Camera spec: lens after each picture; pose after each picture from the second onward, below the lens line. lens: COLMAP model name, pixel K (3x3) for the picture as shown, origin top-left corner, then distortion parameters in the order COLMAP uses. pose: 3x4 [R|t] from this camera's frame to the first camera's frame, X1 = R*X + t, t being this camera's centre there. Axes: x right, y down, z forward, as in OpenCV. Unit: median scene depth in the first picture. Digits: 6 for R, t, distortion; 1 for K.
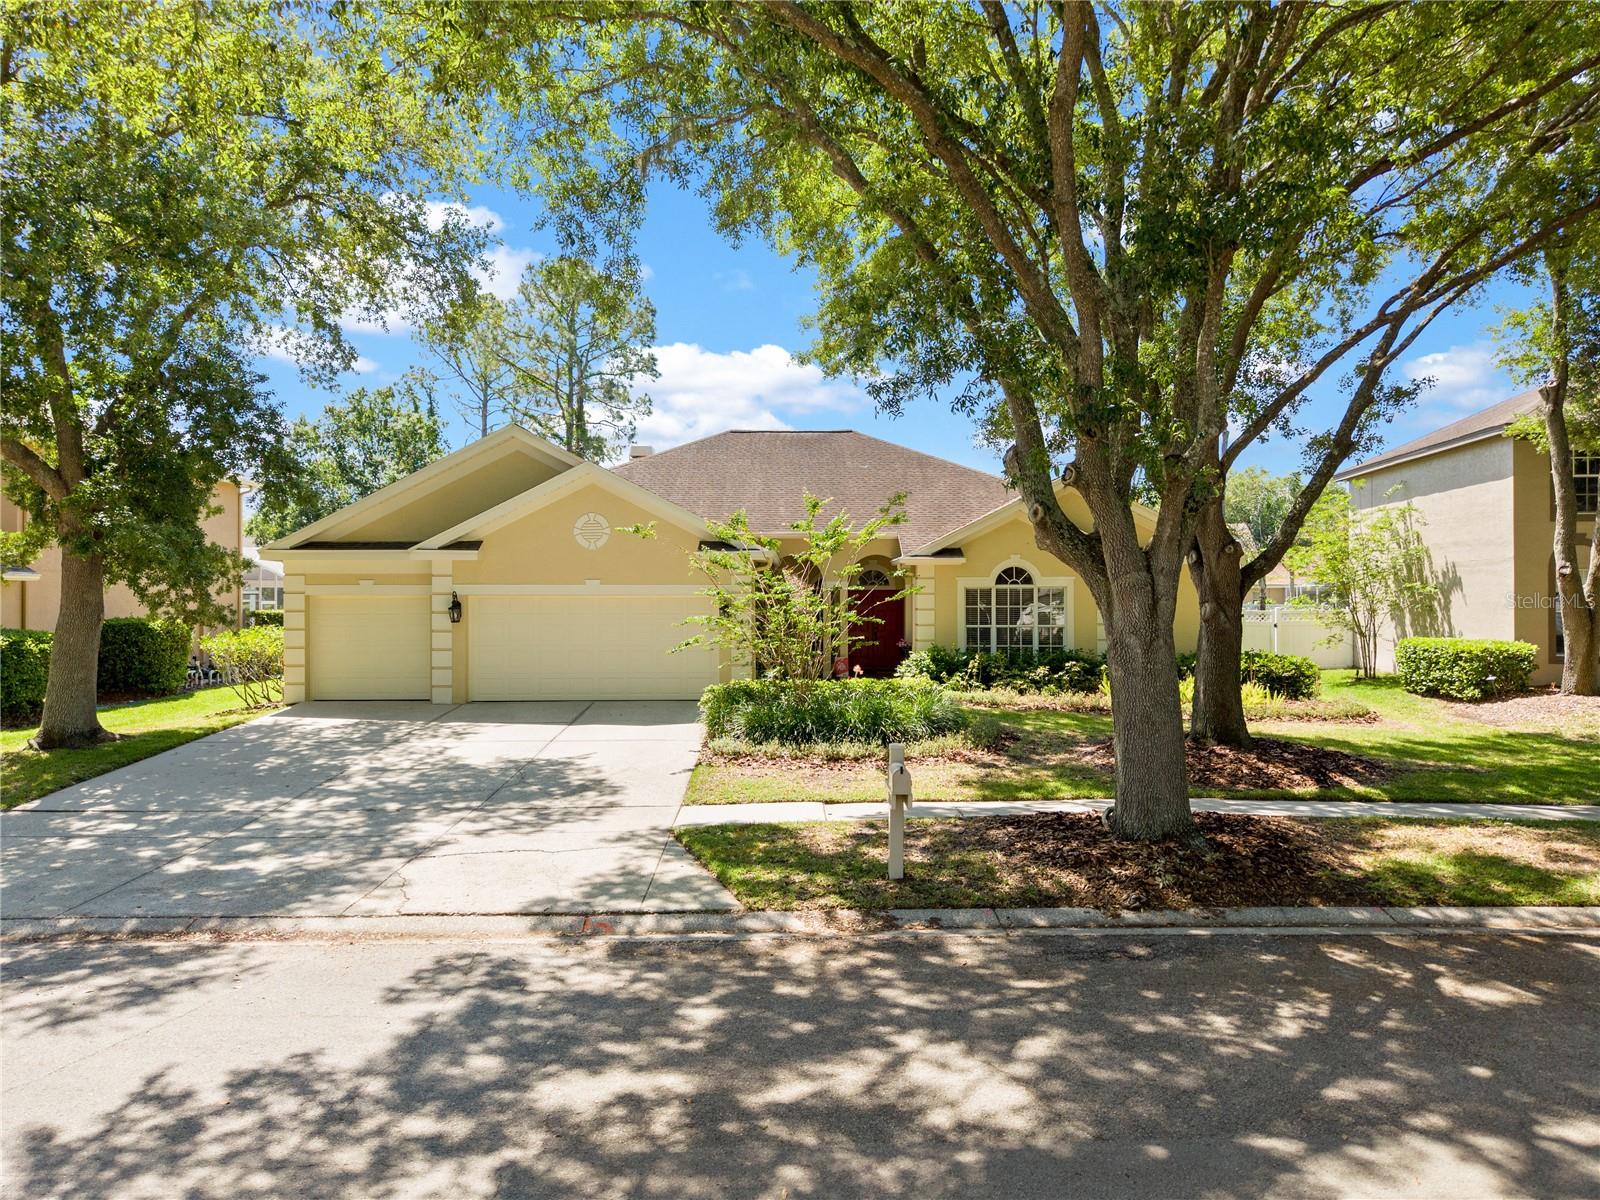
lens RADIAL K [[1072.5, 0, 795.2], [0, 1072.5, 600.6], [0, 0, 1]] dist [0.054546, -0.059149]
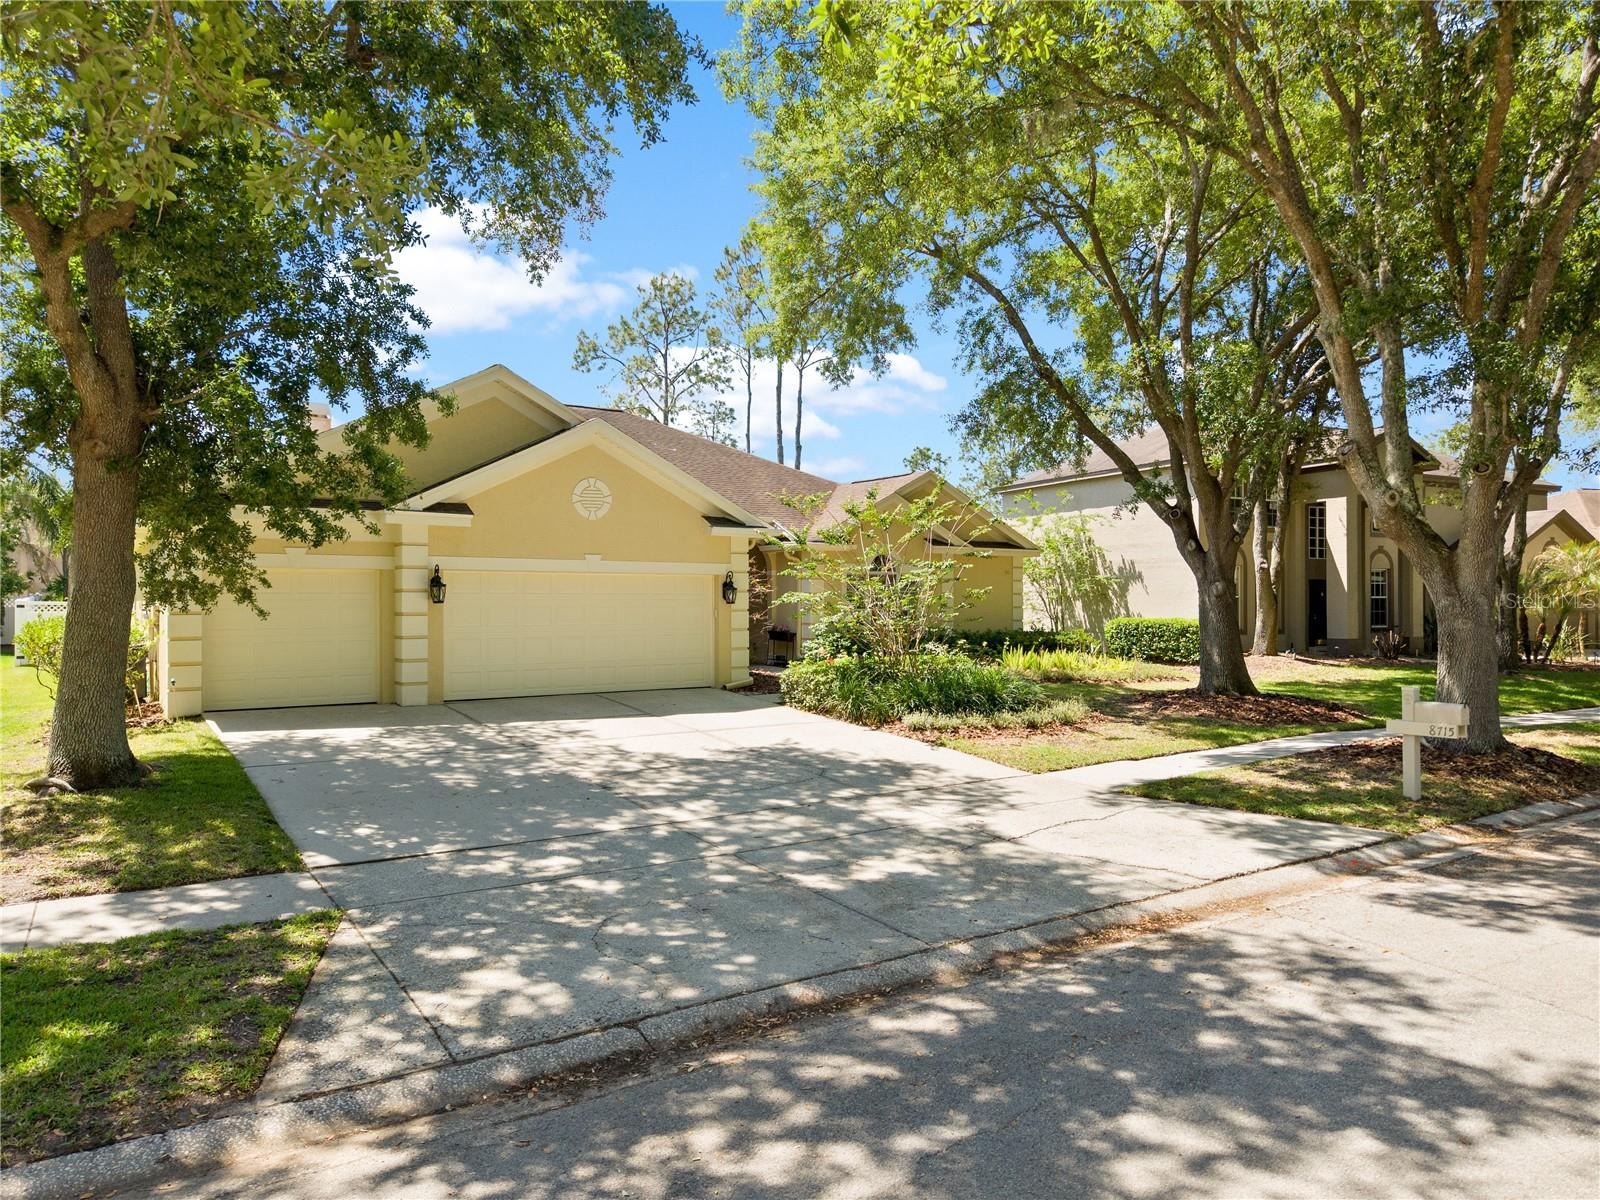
lens RADIAL K [[1072.5, 0, 795.2], [0, 1072.5, 600.6], [0, 0, 1]] dist [0.054546, -0.059149]
pose [[0.834371, 0.001772, 0.551201, -0.675500], [-0.000228, 0.999996, -0.002870, 0.025785], [-0.551204, 0.002269, 0.834367, 0.230072]]
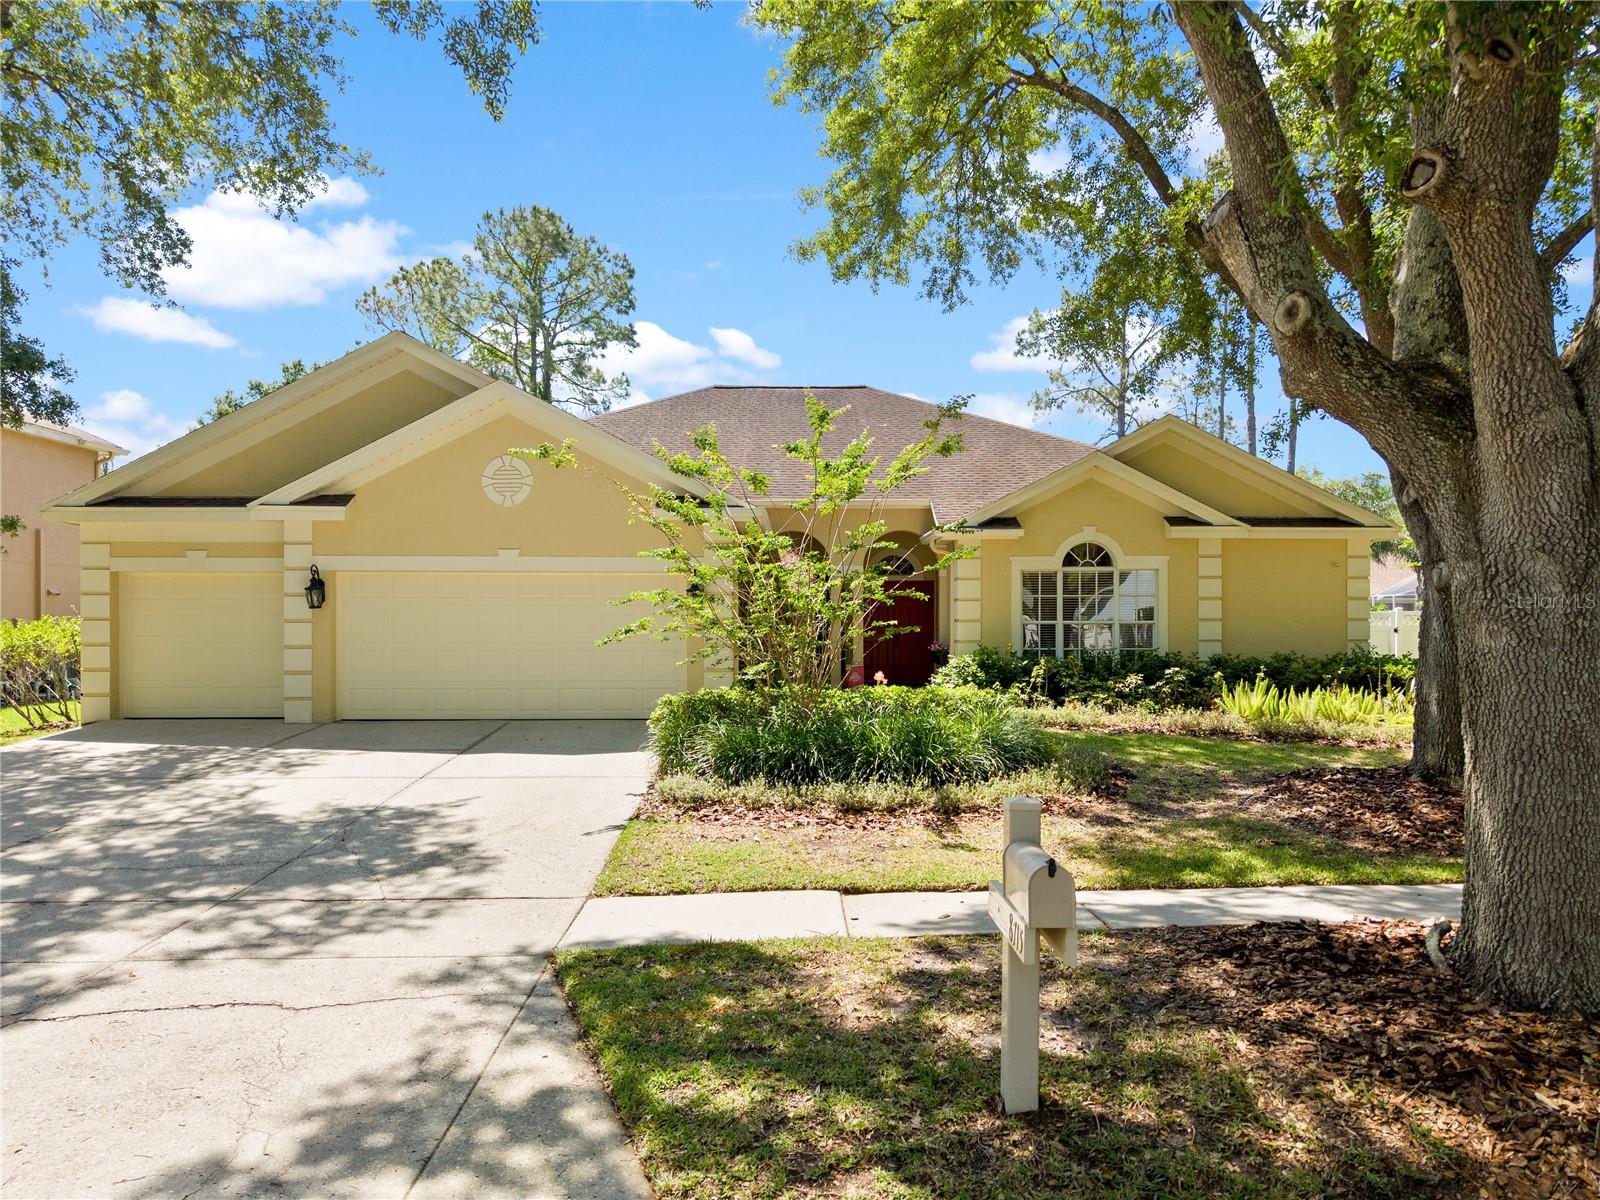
lens RADIAL K [[1110.4, 0, 790.6], [0, 1110.4, 629.4], [0, 0, 1]] dist [0.014992, -0.013021]
pose [[0.999990, 0.001430, -0.004320, 0.001774], [-0.001416, 0.999994, 0.003217, 0.039226], [0.004324, -0.003210, 0.999985, 0.336904]]
